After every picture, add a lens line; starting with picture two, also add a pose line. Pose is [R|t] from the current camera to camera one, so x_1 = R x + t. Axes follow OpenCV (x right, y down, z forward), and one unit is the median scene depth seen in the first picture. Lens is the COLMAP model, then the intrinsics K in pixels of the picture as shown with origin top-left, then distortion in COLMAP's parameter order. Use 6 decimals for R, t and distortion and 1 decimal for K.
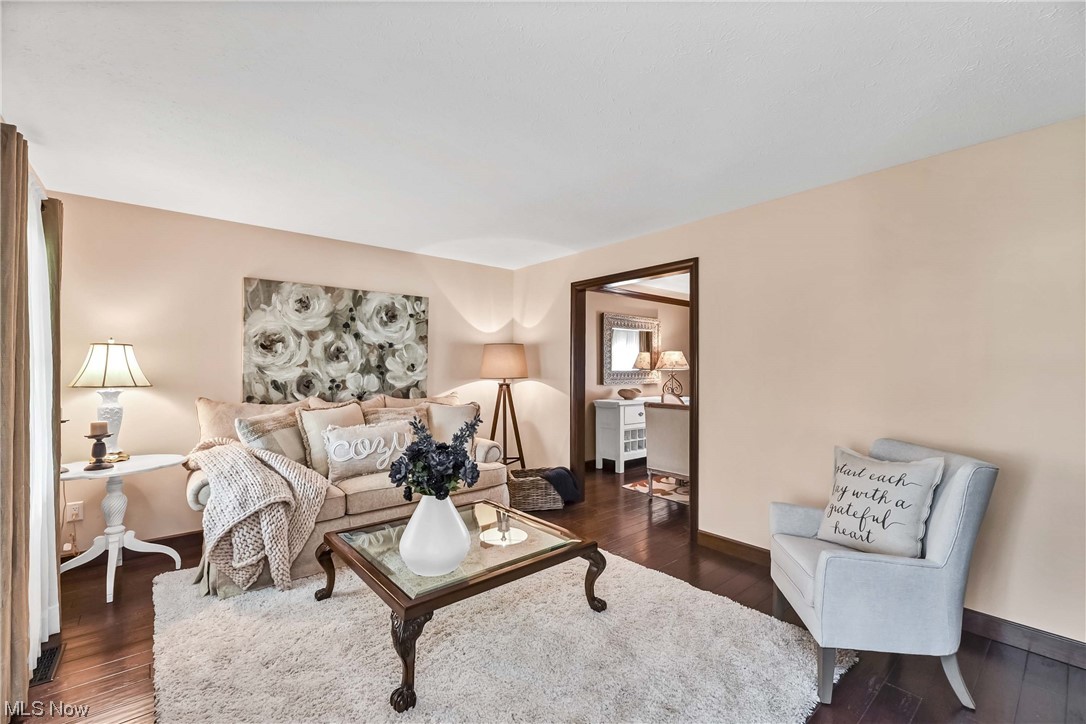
lens RADIAL K [[461.9, 0, 545.4], [0, 461.9, 364.4], [0, 0, 1]] dist [0.001798, -0.000266]
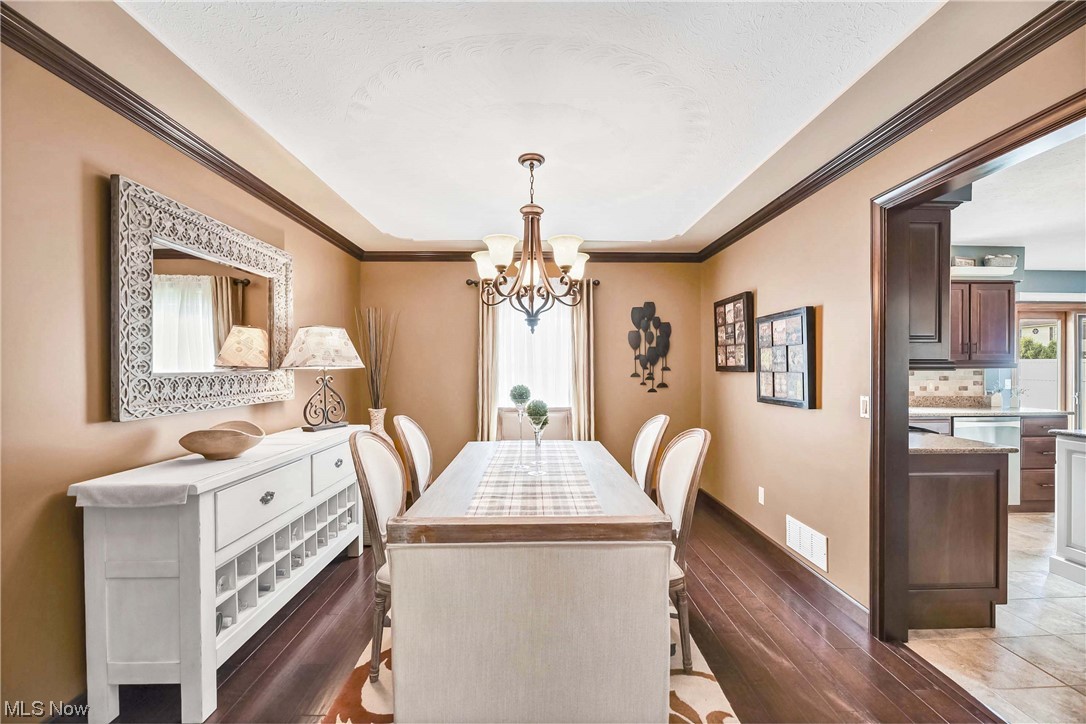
lens RADIAL K [[453.4, 0, 544.9], [0, 453.4, 372.0], [0, 0, 1]] dist [-0.002397, 0.000439]
pose [[0.635795, -0.017265, 0.771665, 0.074641], [0.005865, 0.999829, 0.017538, 0.008883], [-0.771836, -0.006625, 0.635788, 0.591146]]
